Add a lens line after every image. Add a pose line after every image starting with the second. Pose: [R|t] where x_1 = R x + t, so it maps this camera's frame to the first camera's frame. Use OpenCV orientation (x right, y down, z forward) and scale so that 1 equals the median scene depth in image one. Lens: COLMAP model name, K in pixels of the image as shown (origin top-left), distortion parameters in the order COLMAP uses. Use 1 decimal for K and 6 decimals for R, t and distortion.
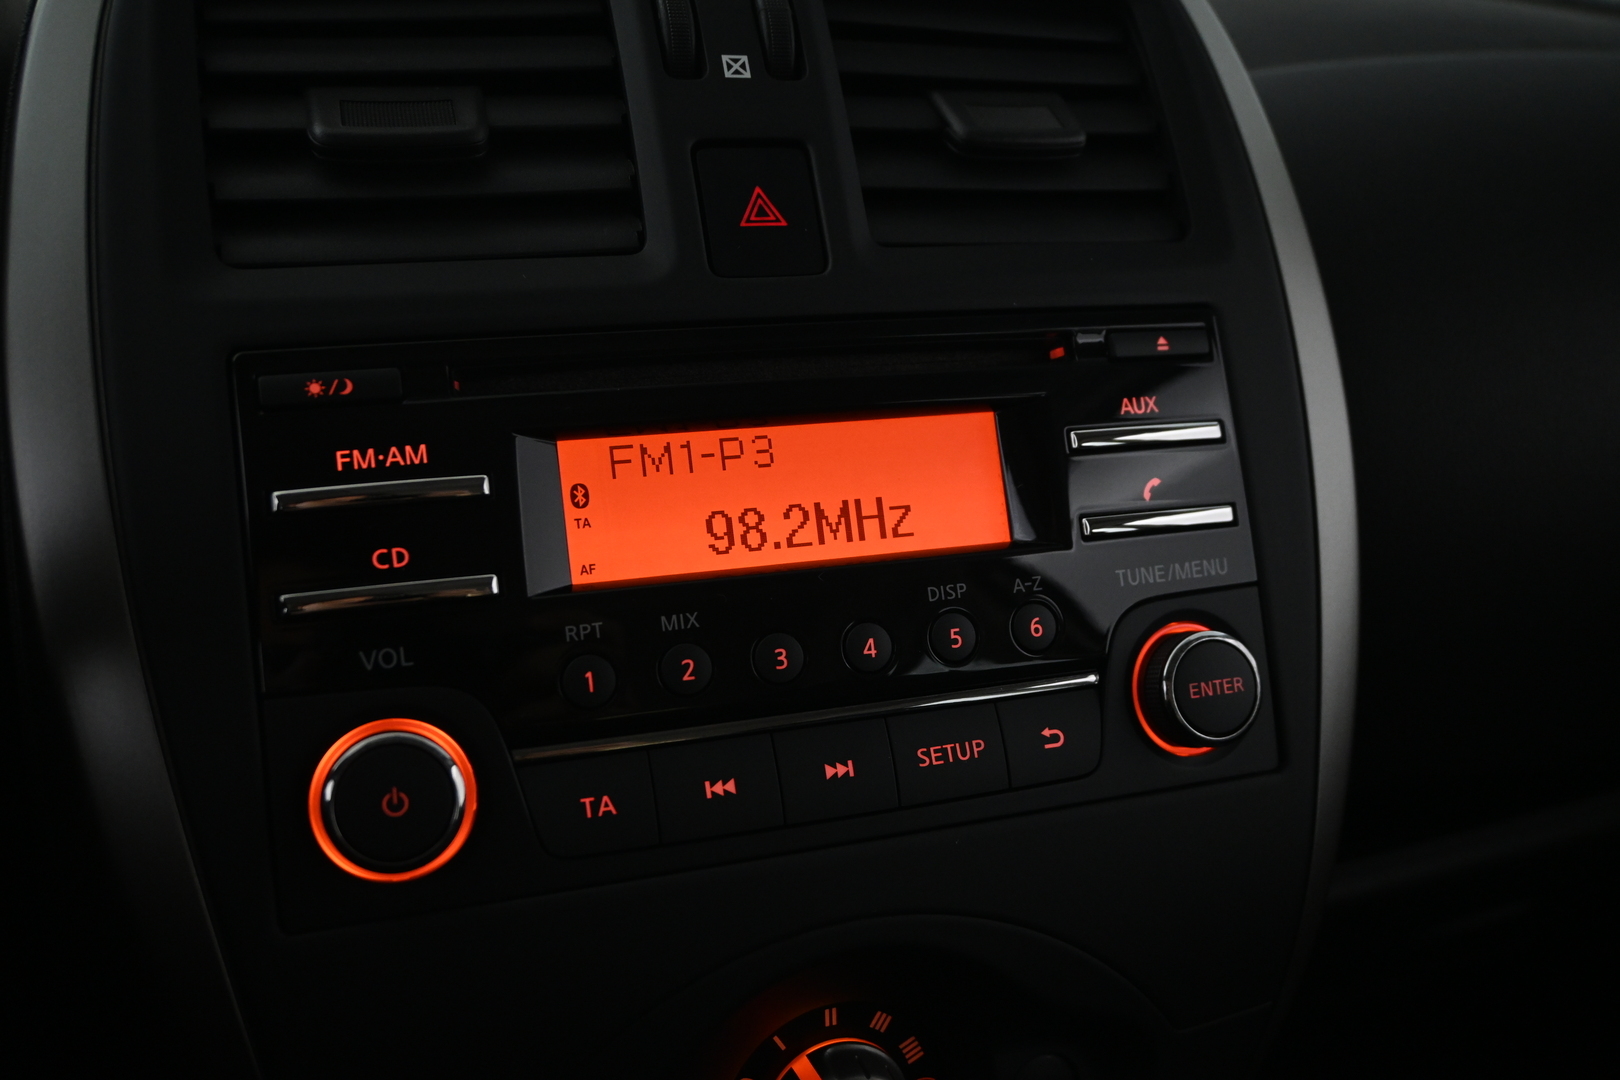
lens RADIAL K [[1445.8, 0, 802.9], [0, 1445.8, 536.6], [0, 0, 1]] dist [0.051939, 0.008032]
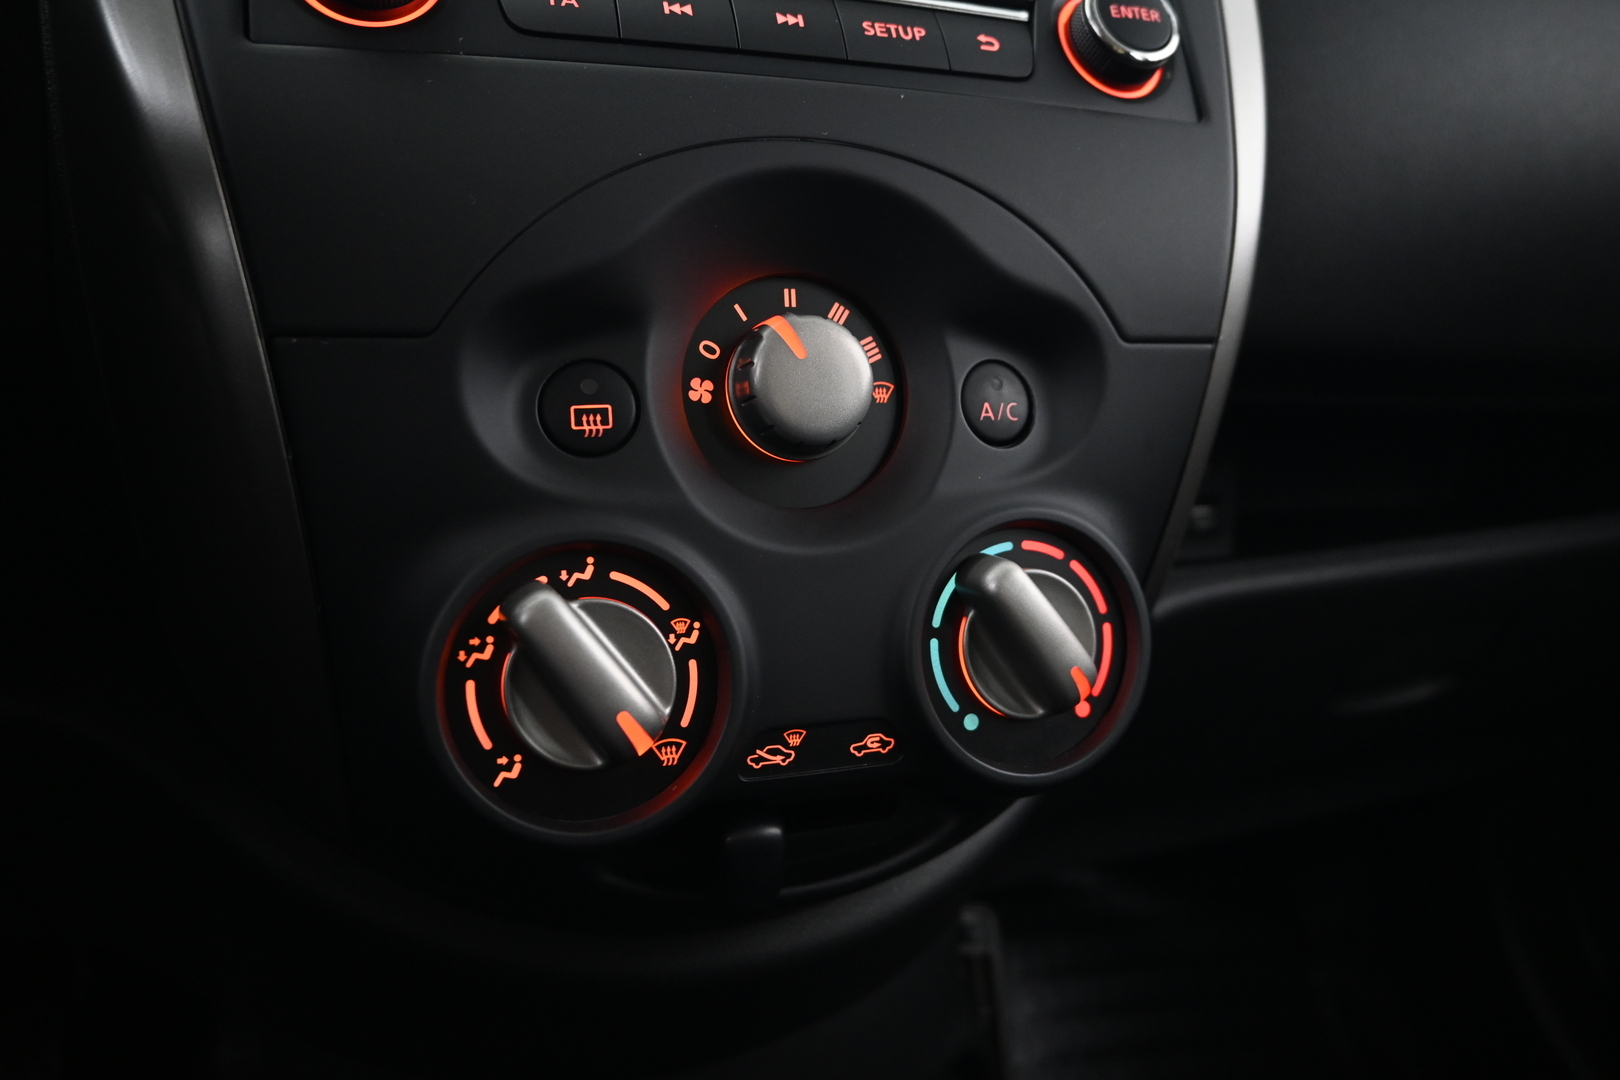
lens RADIAL K [[1063.3, 0, 816.0], [0, 1063.3, 539.4], [0, 0, 1]] dist [0.003845, 0.002048]
pose [[0.999370, -0.017362, -0.030952, 0.059777], [0.009836, 0.973497, -0.228487, 0.689678], [0.034099, 0.228039, 0.973055, 0.293998]]
